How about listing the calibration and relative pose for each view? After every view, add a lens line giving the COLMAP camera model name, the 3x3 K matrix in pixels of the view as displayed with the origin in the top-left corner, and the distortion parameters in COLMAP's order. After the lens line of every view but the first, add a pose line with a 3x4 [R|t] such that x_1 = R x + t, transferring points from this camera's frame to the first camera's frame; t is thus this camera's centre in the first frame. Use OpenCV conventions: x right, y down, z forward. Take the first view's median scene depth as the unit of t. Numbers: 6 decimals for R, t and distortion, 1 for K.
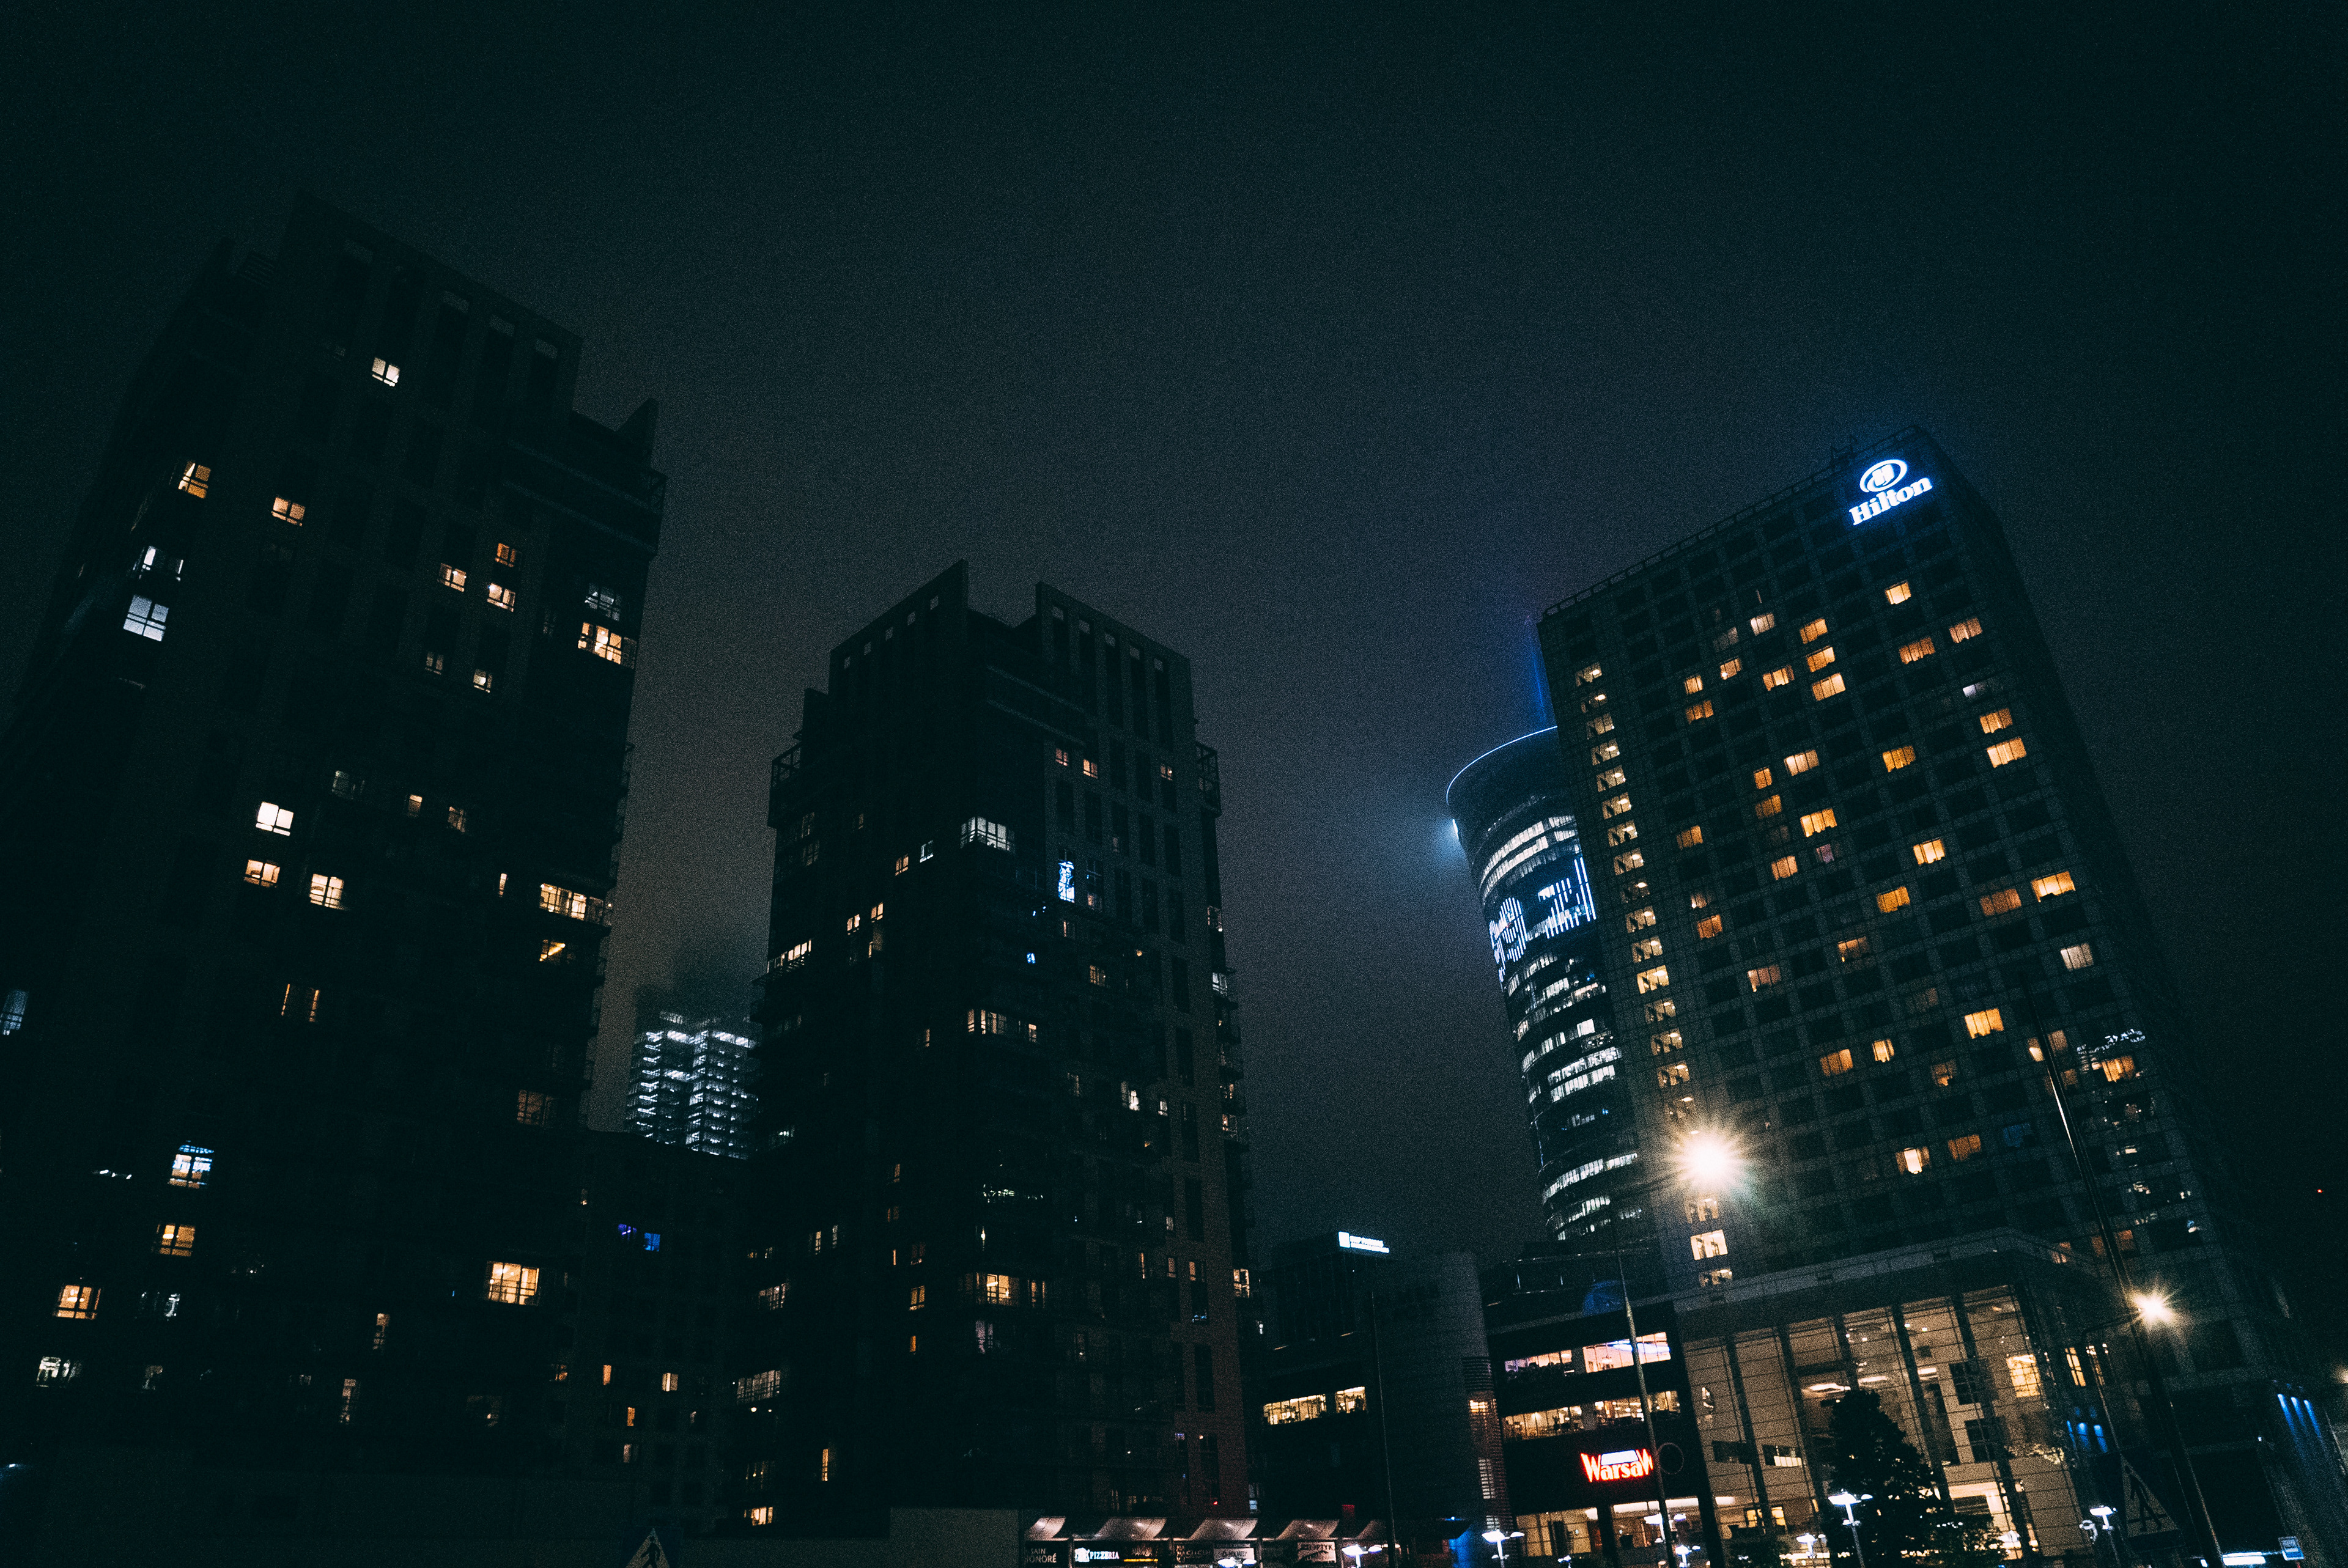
lens RADIAL K [[1648.3, 0, 1174.0], [0, 1648.3, 784.0], [0, 0, 1]] dist [-0.004548, -0.002001]
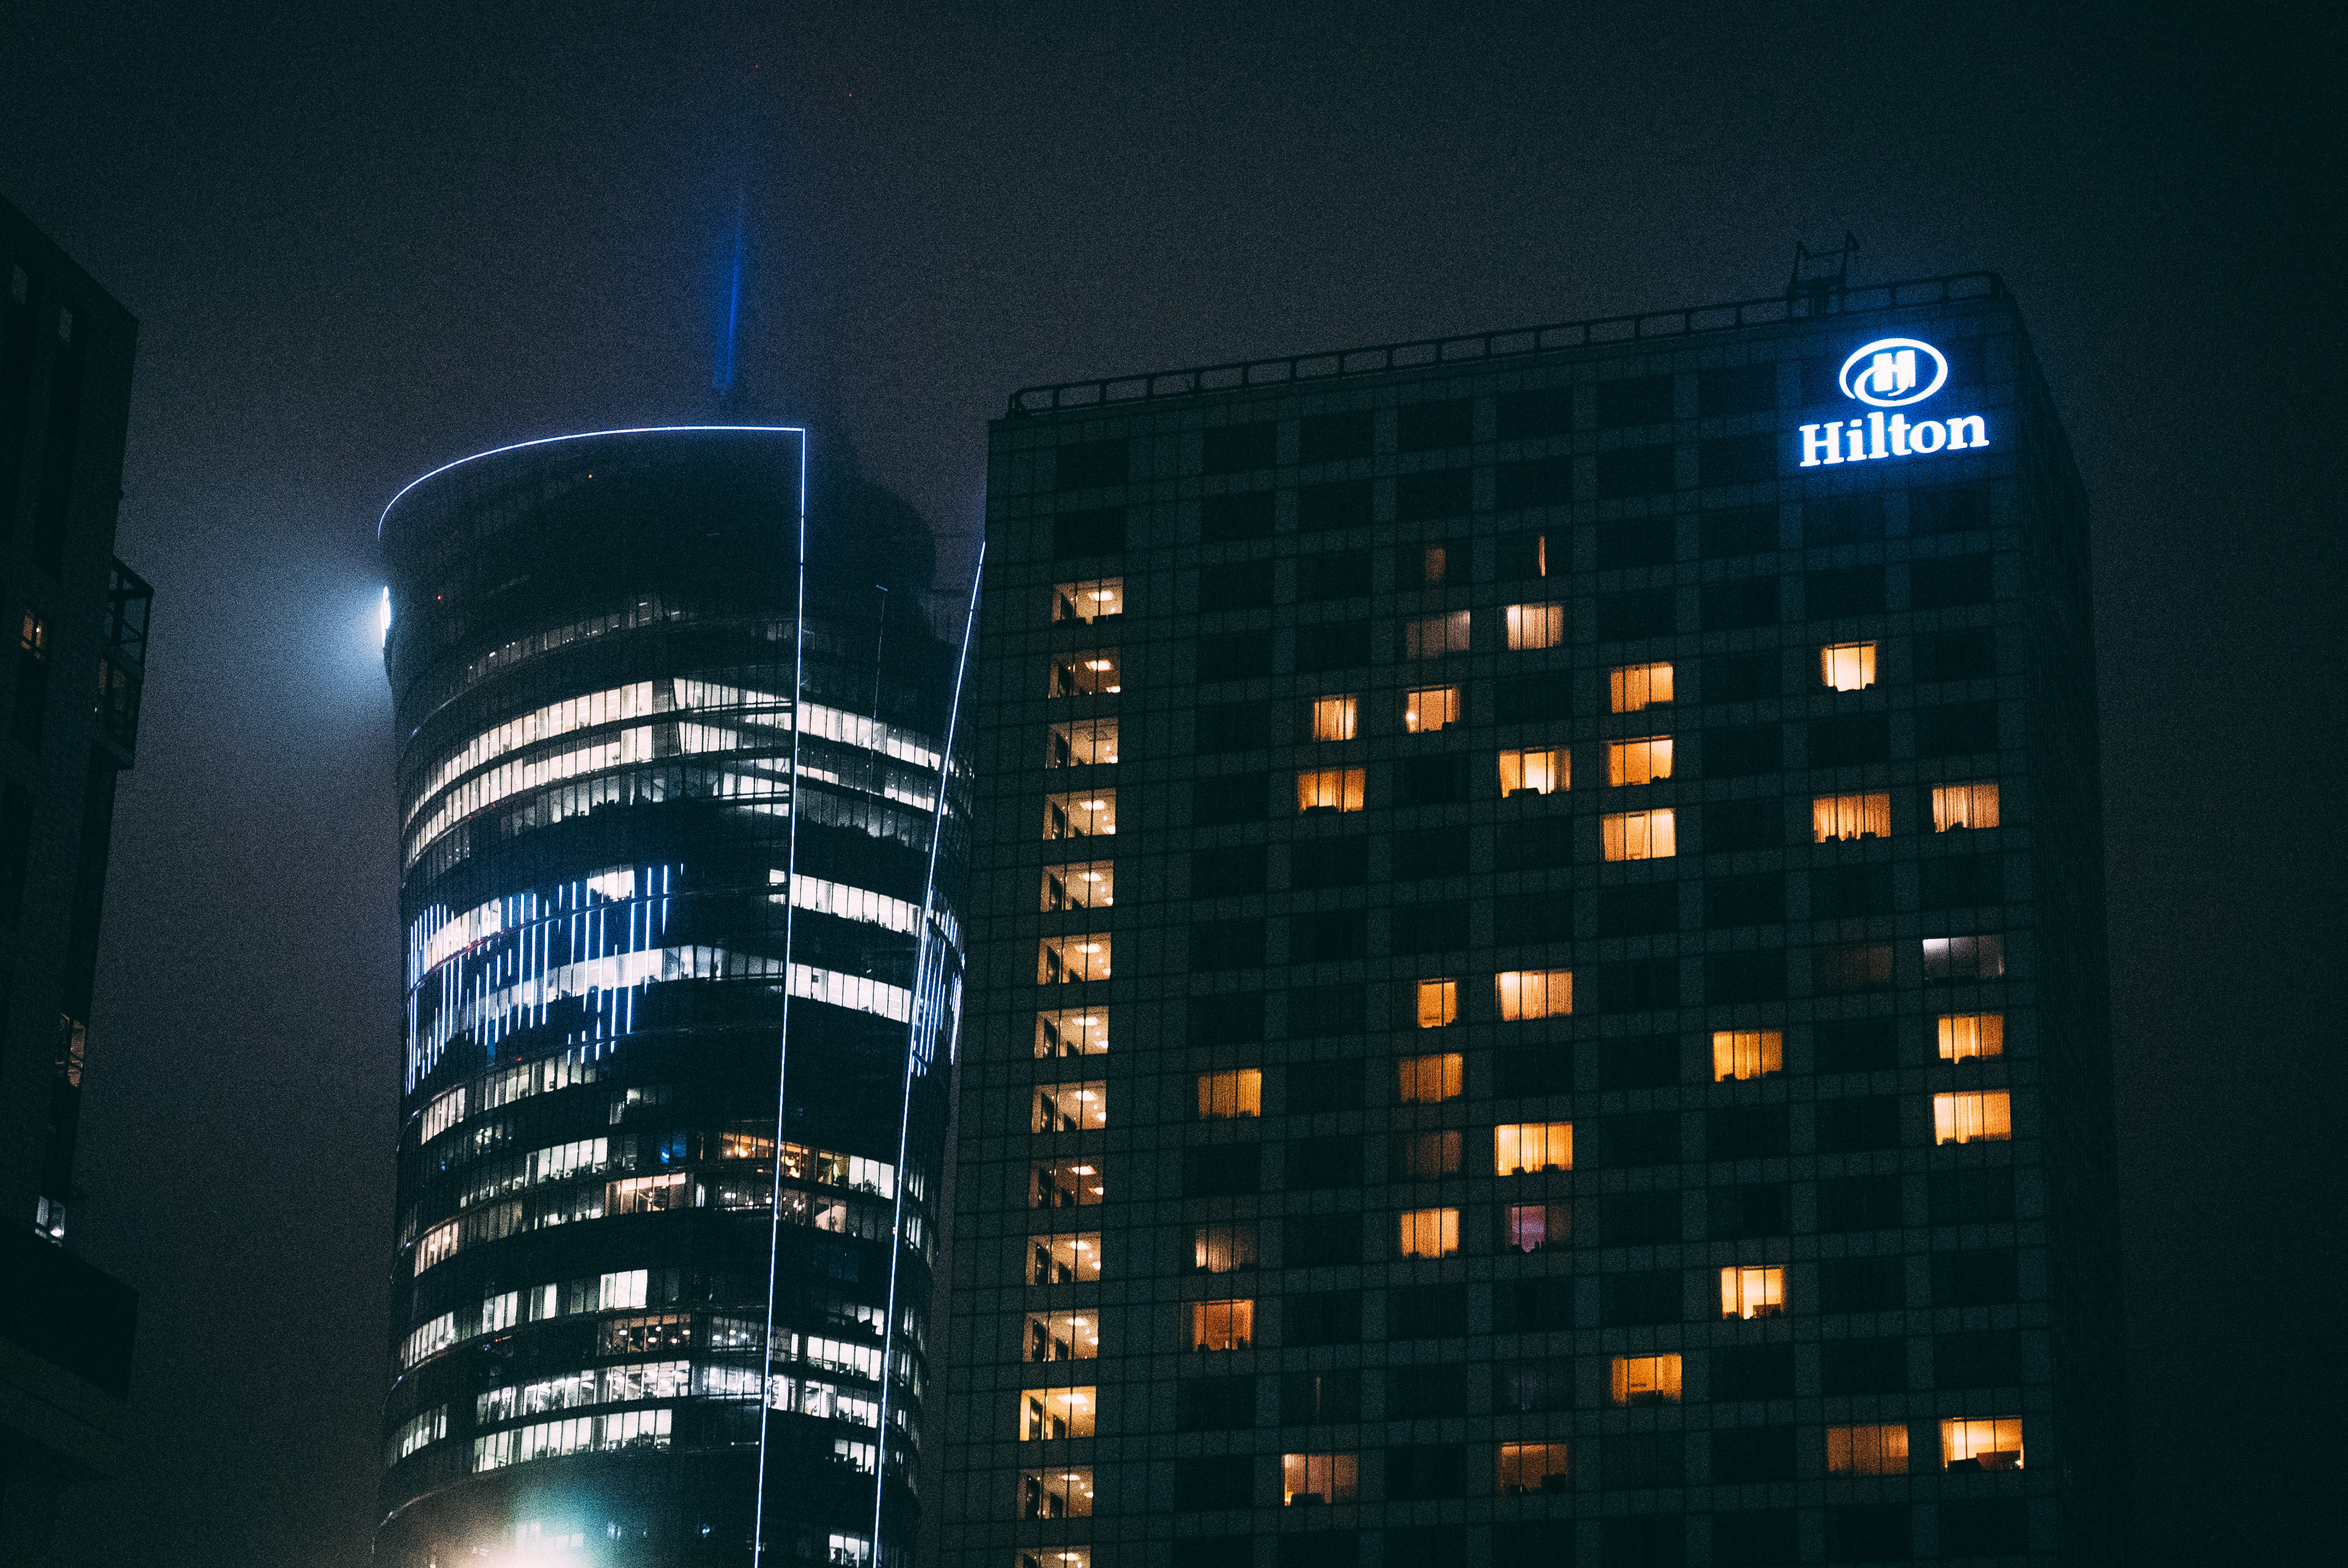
lens RADIAL K [[5470.9, 0, 1174.0], [0, 5470.9, 784.0], [0, 0, 1]] dist [0.016239, 0.433421]
pose [[0.898940, 0.239280, 0.366950, -0.213181], [-0.277047, 0.959388, 0.053105, -0.108386], [-0.339341, -0.149400, 0.928723, -0.237266]]
